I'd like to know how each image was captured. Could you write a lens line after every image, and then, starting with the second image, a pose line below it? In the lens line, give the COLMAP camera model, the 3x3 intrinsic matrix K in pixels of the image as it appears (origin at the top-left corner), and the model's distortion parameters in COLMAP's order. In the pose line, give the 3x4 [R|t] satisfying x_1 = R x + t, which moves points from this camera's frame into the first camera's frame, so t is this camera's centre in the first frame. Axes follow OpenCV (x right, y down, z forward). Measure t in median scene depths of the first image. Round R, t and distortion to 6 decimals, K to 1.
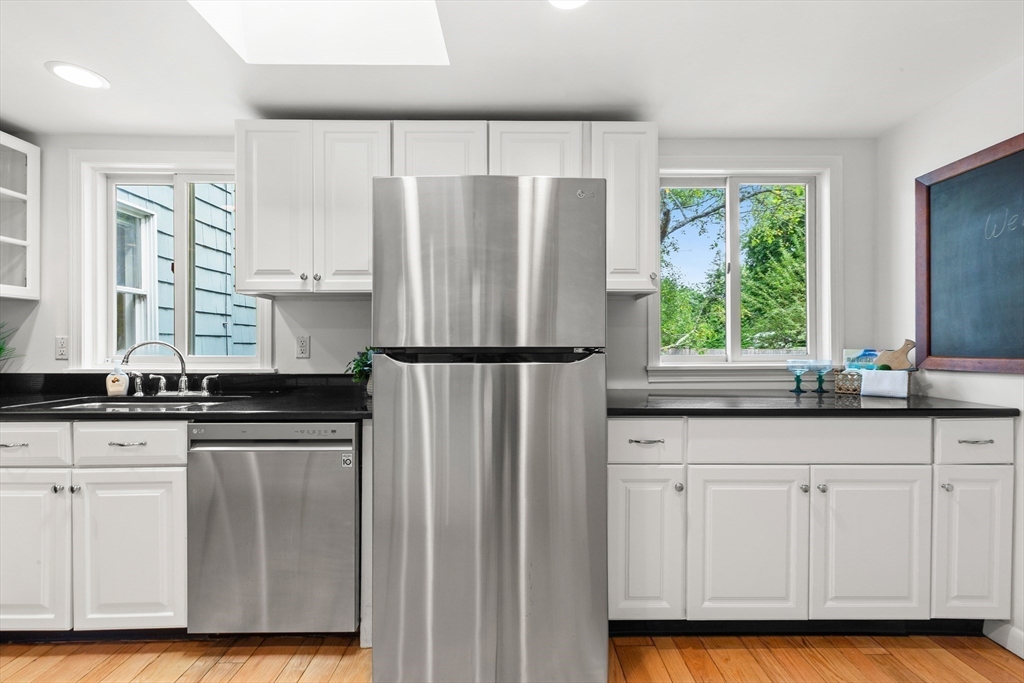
lens RADIAL K [[453.6, 0, 523.0], [0, 453.6, 348.7], [0, 0, 1]] dist [0.001428, -0.000622]
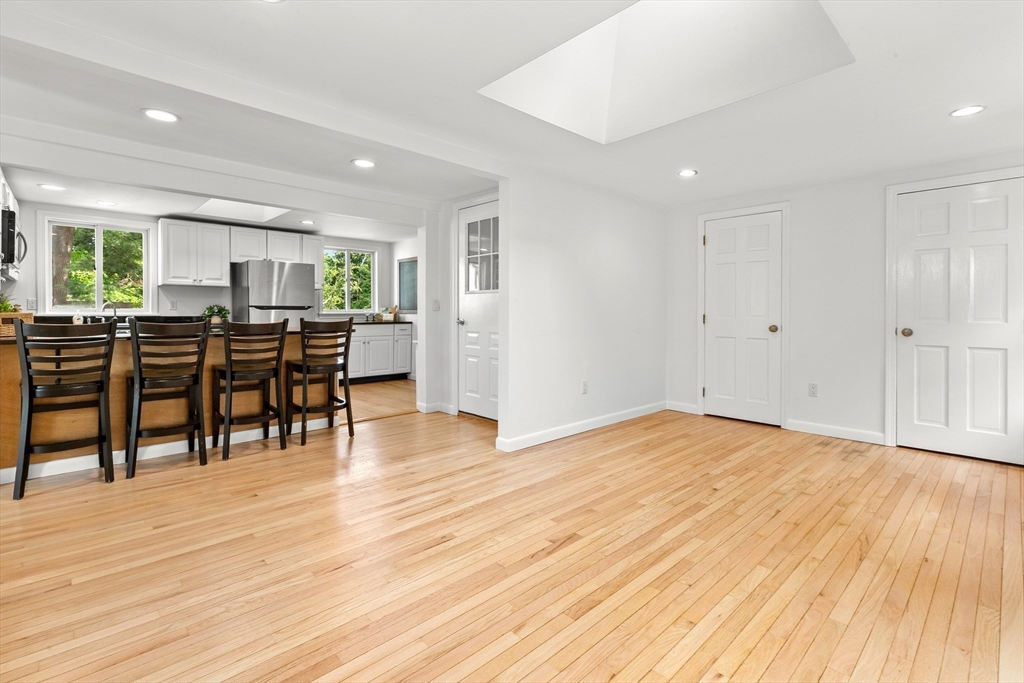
lens RADIAL K [[473.8, 0, 518.9], [0, 473.8, 314.7], [0, 0, 1]] dist [0.004181, 0.000155]
pose [[0.728560, -0.002059, 0.684979, -0.984624], [-0.002348, 0.999982, 0.005503, 0.032290], [-0.684978, -0.005618, 0.728542, -2.359381]]
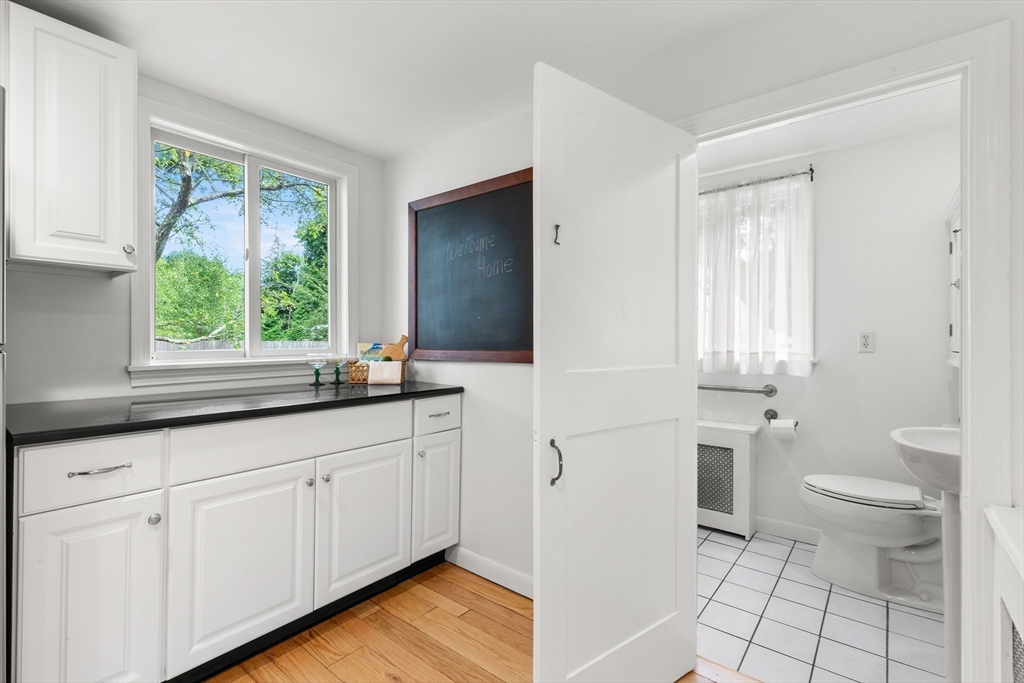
lens RADIAL K [[456.2, 0, 512.0], [0, 456.2, 341.5], [0, 0, 1]] dist [0.002123, 0.000216]
pose [[0.636474, -0.000840, 0.771297, 0.100336], [-0.000679, 0.999998, 0.001649, -0.005591], [-0.771297, -0.001573, 0.636473, 0.007426]]
